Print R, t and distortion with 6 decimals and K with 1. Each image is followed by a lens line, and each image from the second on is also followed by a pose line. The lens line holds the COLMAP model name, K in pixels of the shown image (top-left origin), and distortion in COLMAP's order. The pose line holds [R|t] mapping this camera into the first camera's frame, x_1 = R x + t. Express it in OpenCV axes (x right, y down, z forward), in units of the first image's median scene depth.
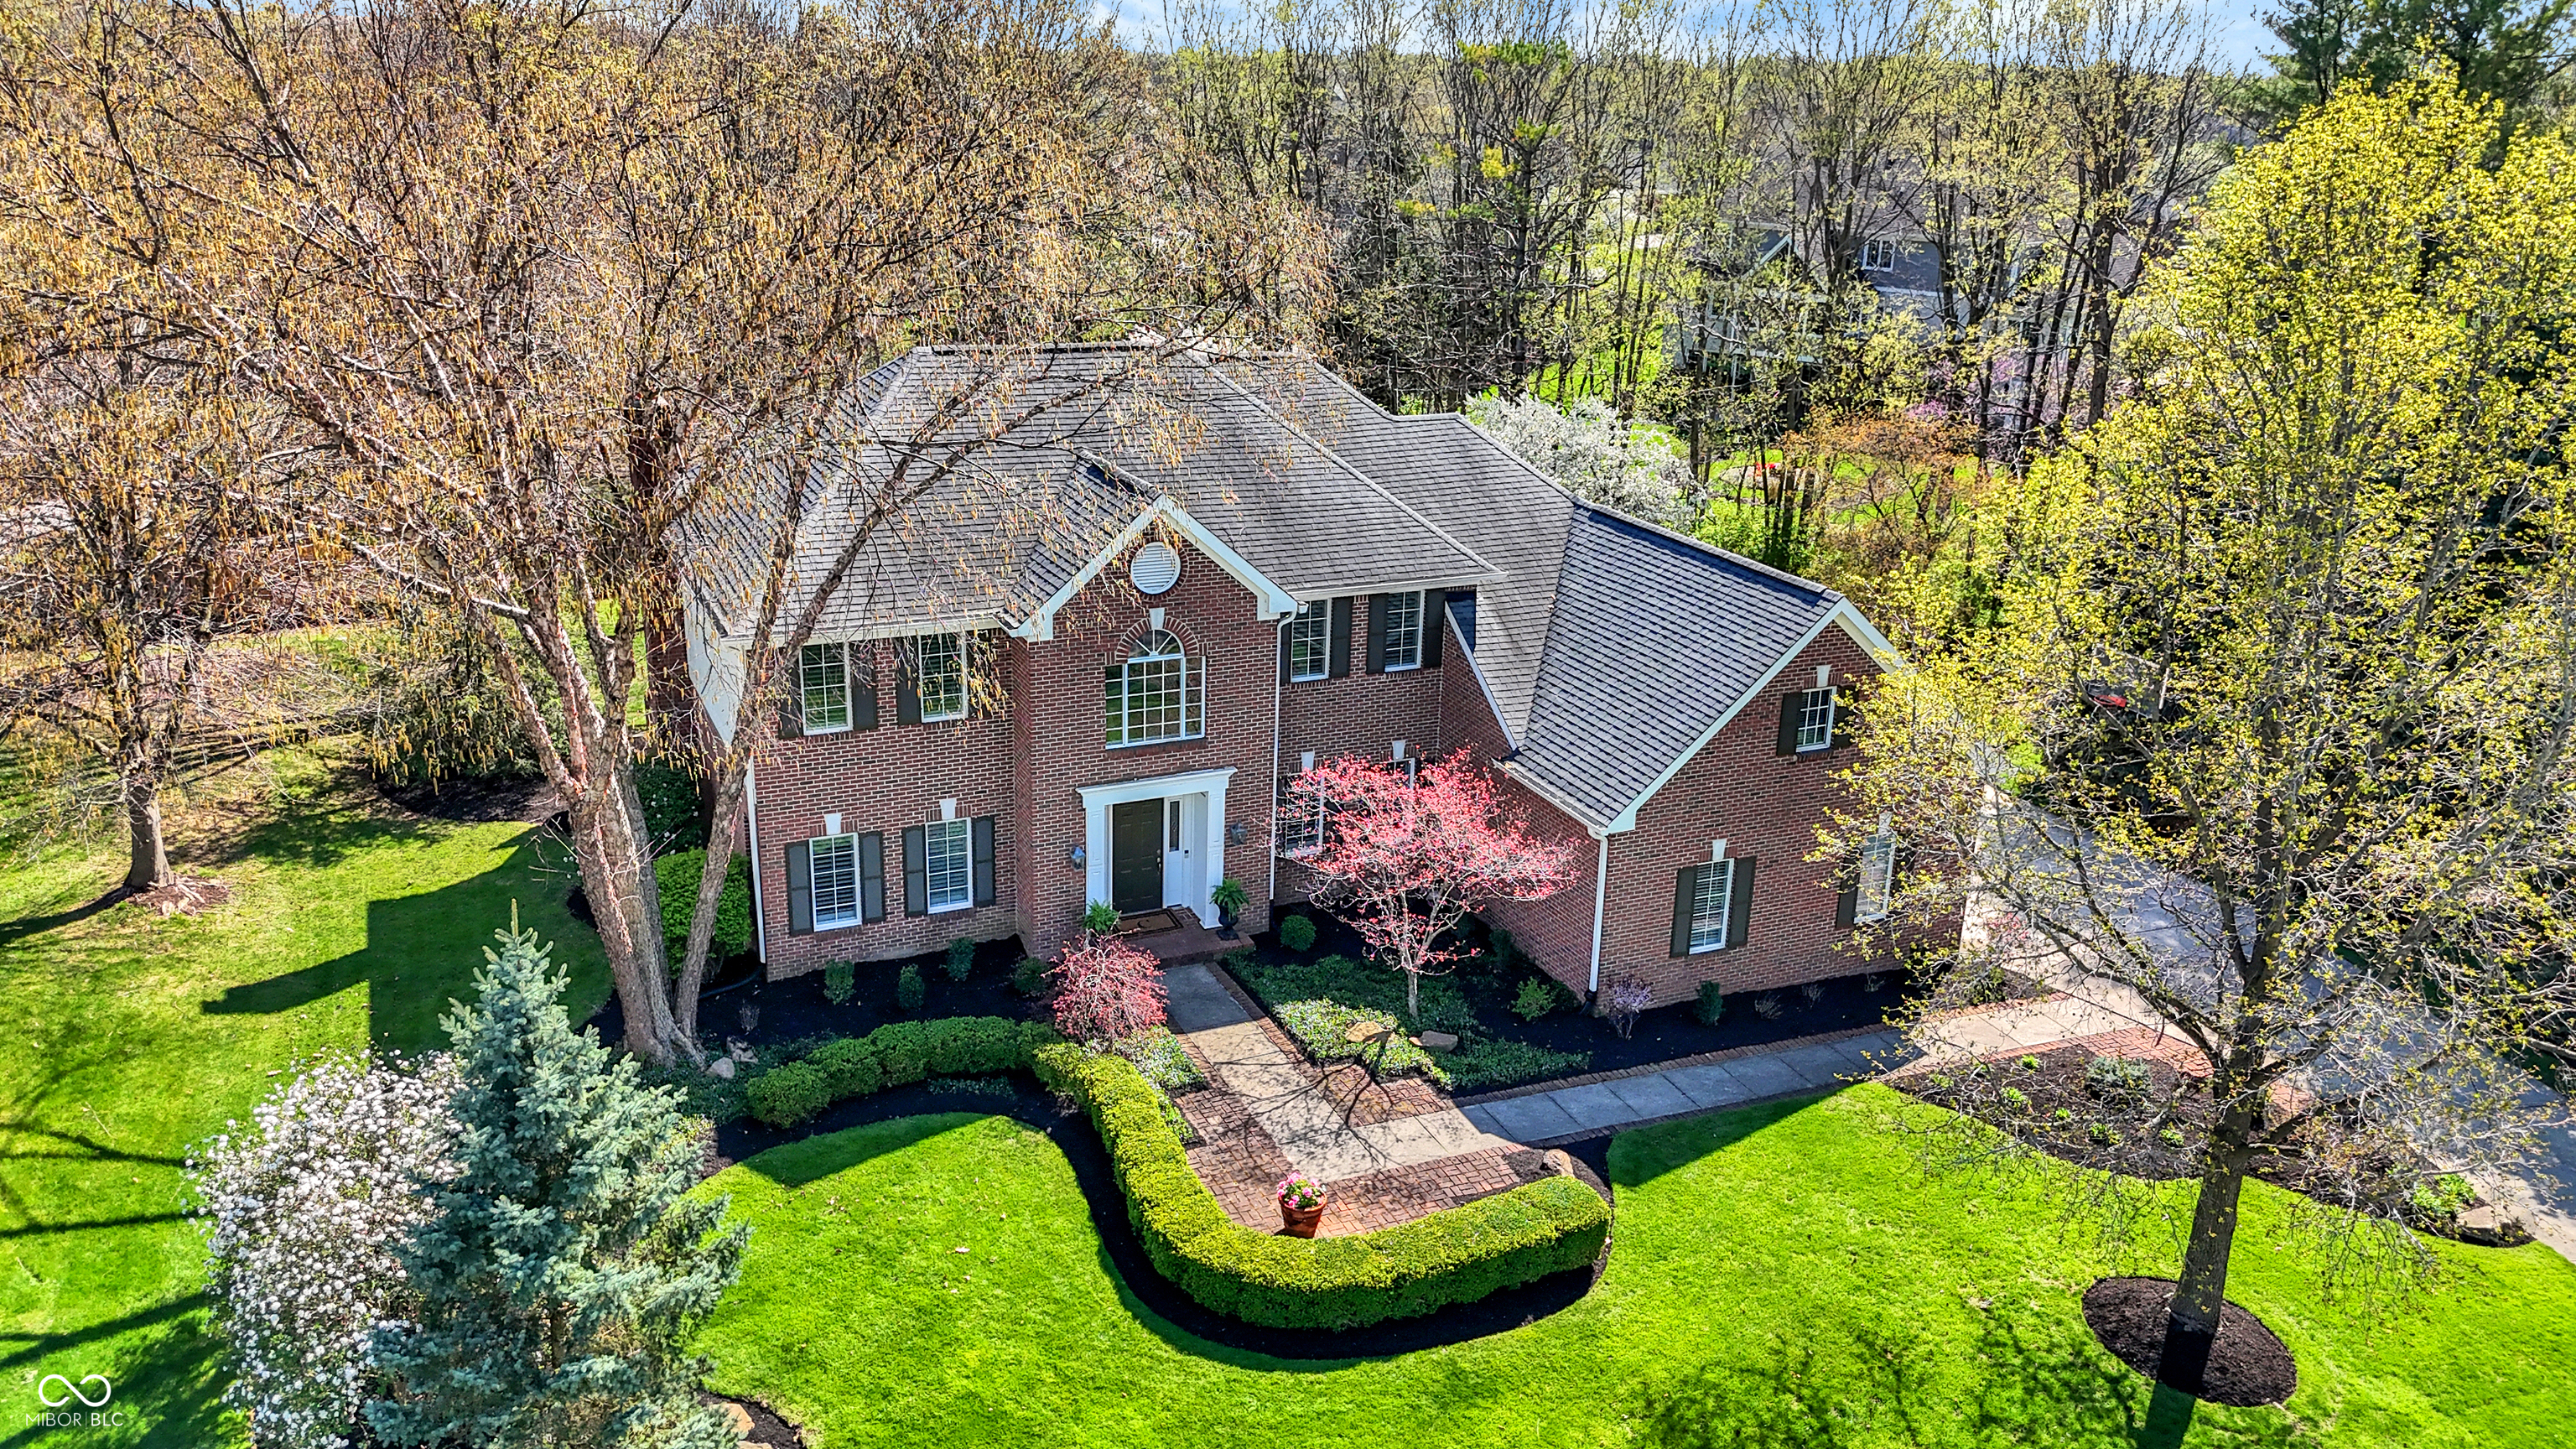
lens RADIAL K [[1900.1, 0, 1308.7], [0, 1900.1, 713.9], [0, 0, 1]] dist [0.088865, -0.086700]
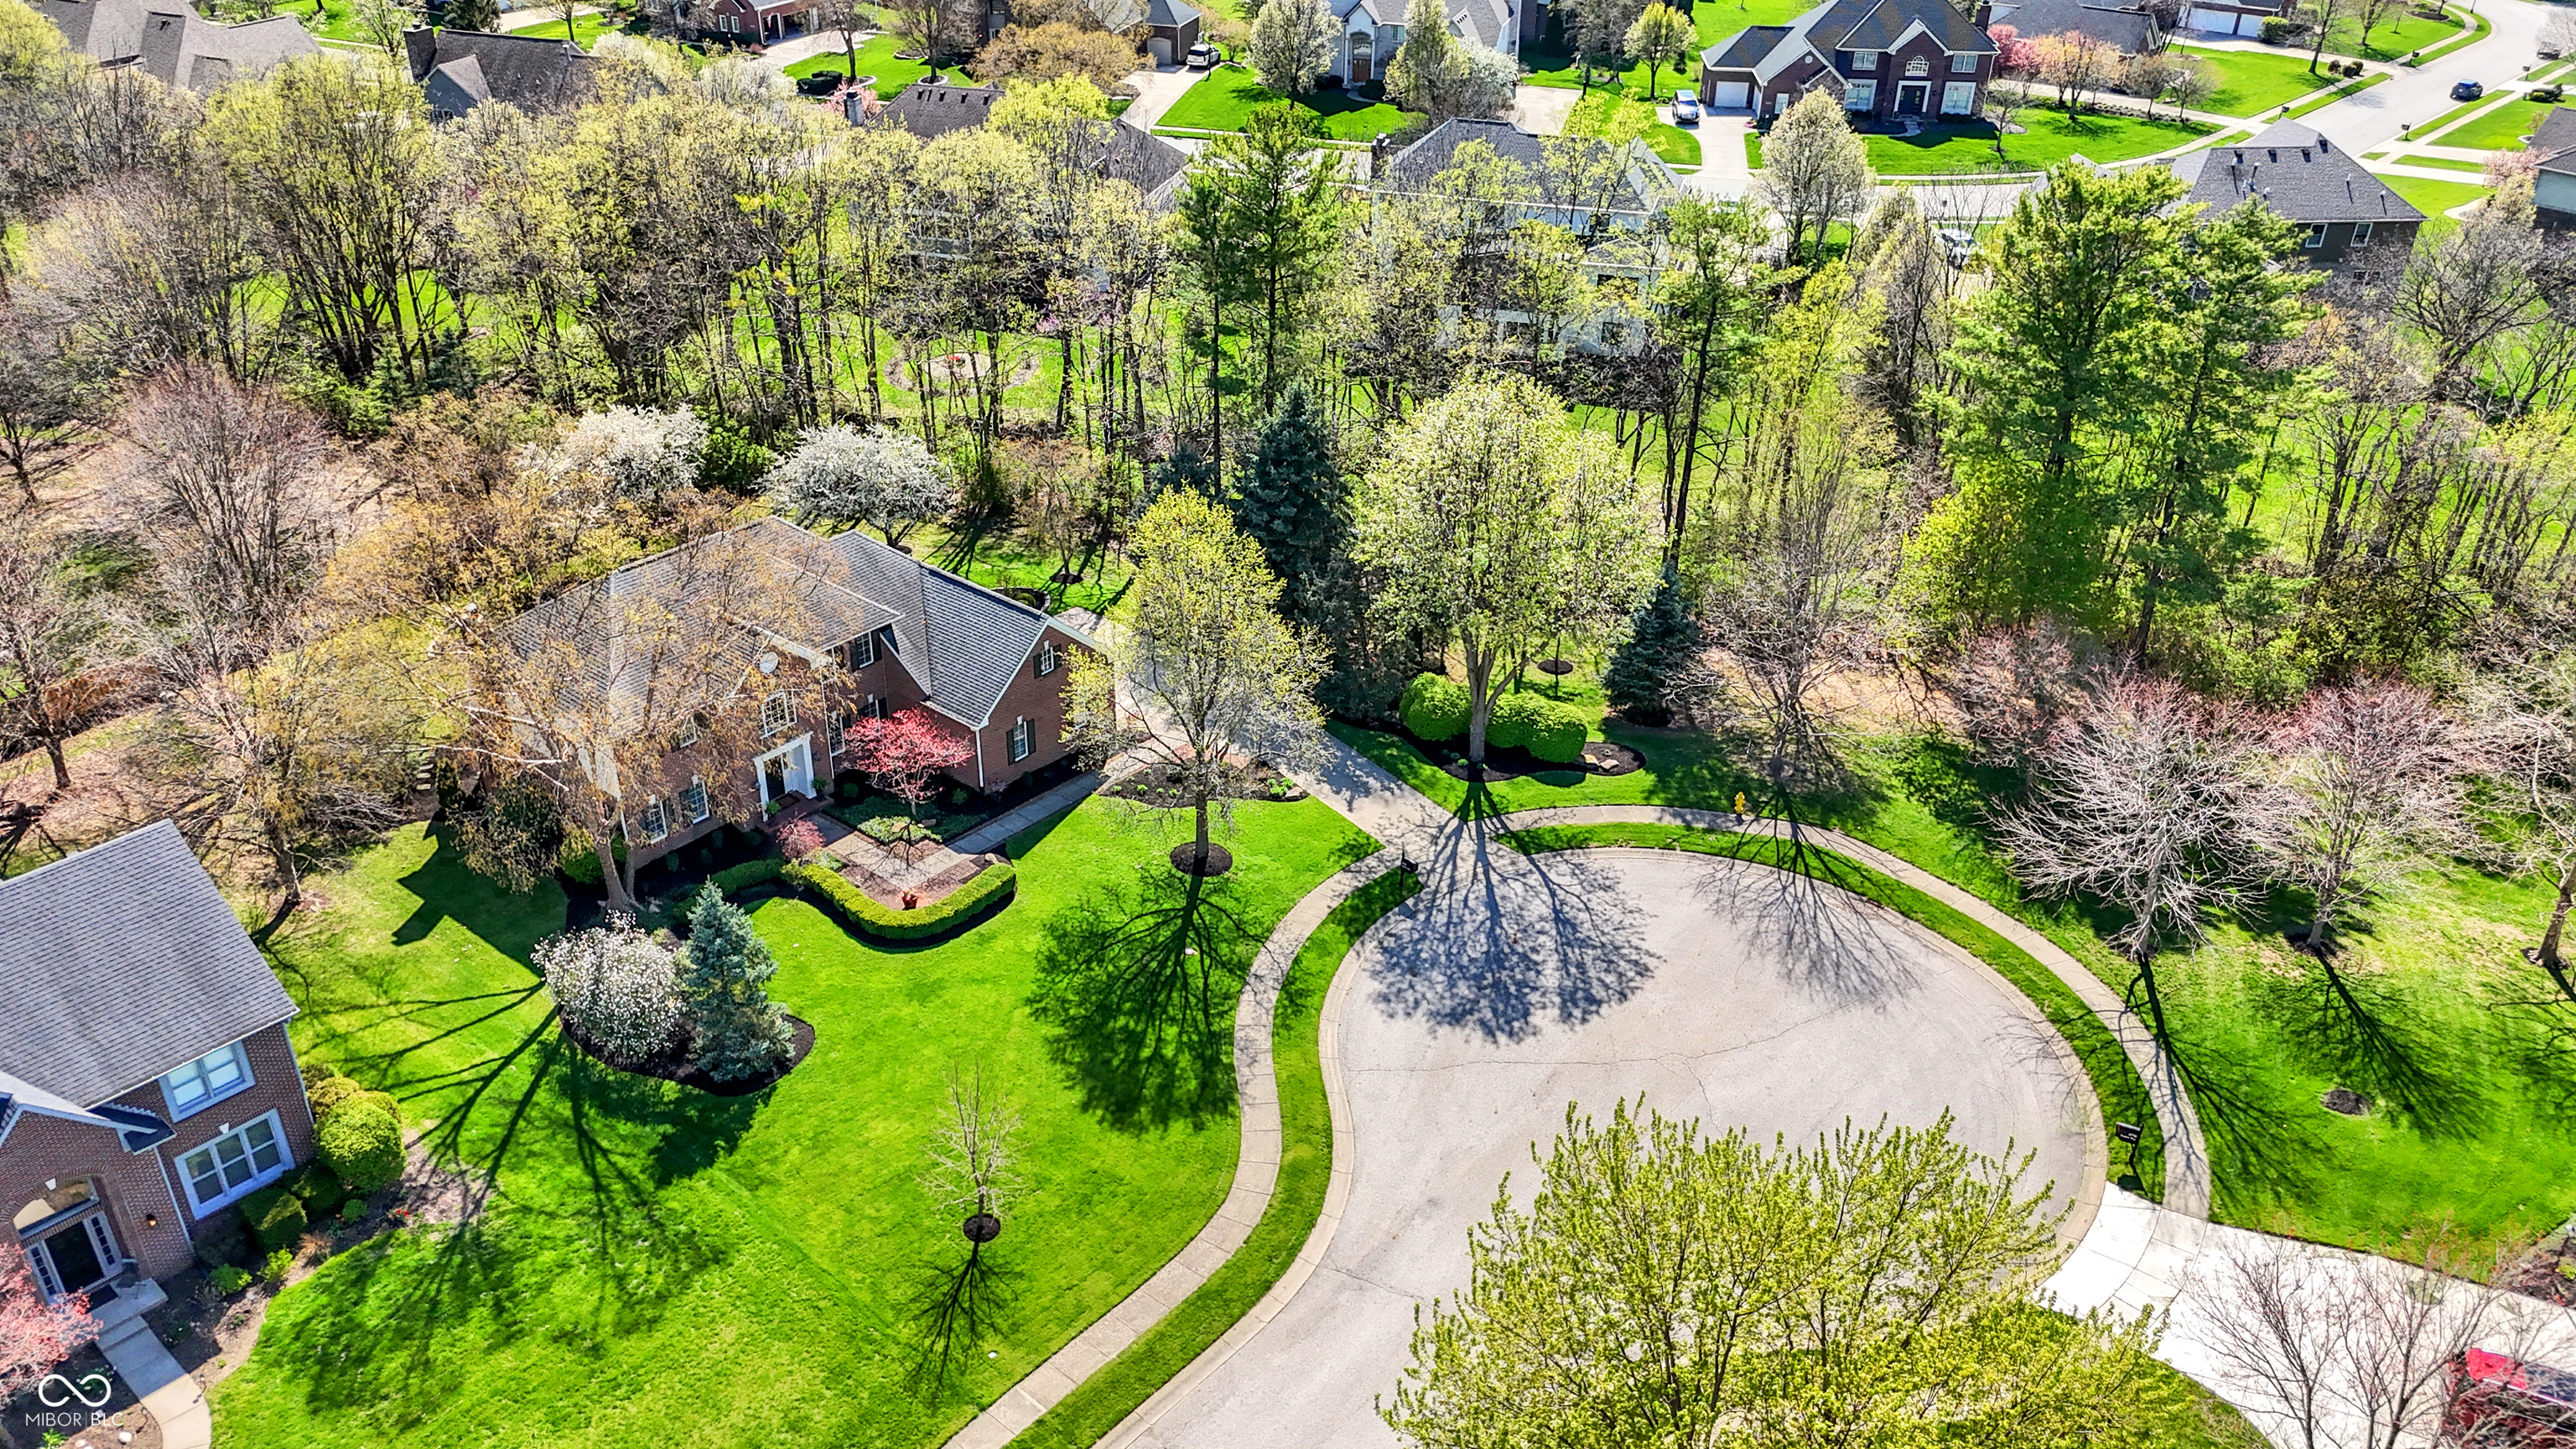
lens RADIAL K [[1900.1, 0, 1308.7], [0, 1900.1, 713.9], [0, 0, 1]] dist [0.088865, -0.086700]
pose [[0.897458, -0.229542, 0.376668, -0.420278], [0.149166, 0.961555, 0.230568, -0.499807], [-0.415113, -0.150740, 0.897195, -1.529448]]
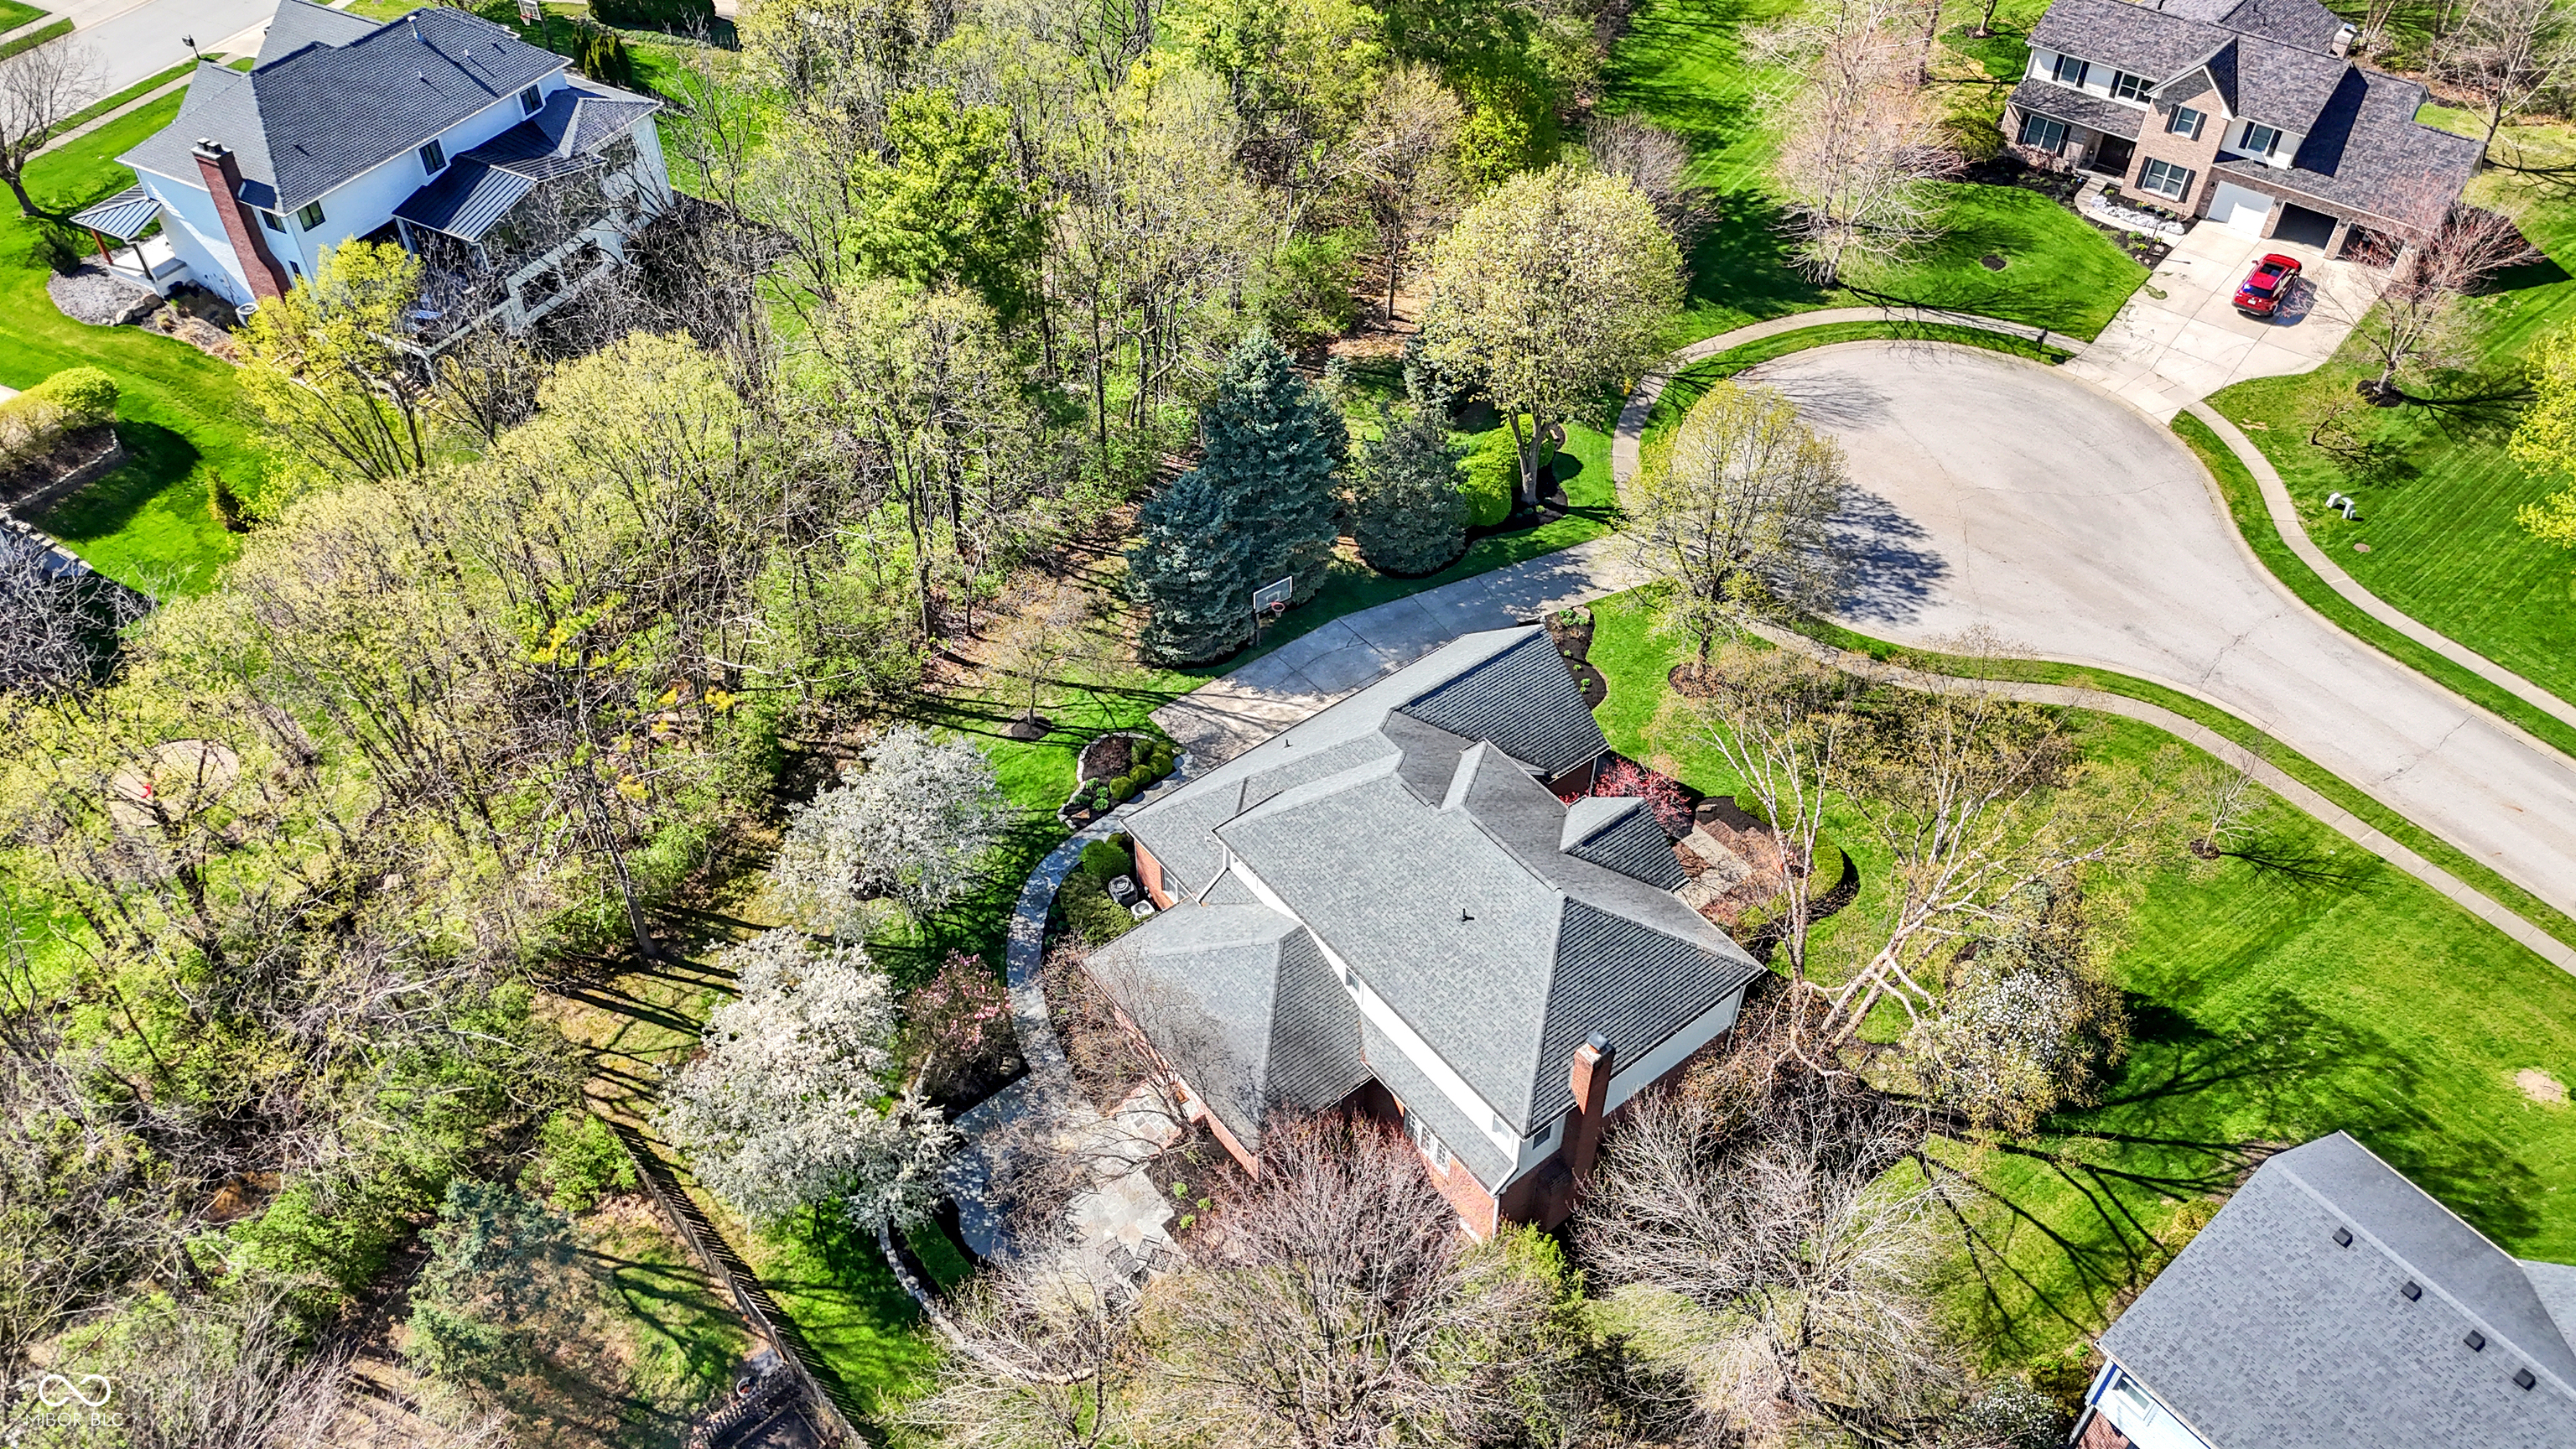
lens RADIAL K [[1880.0, 0, 1302.3], [0, 1880.0, 721.7], [0, 0, 1]] dist [0.102273, -0.142362]
pose [[-0.231085, -0.694070, 0.681812, -1.469107], [0.301037, 0.615384, 0.728477, -1.955816], [-0.925190, 0.373591, 0.066735, 1.246087]]
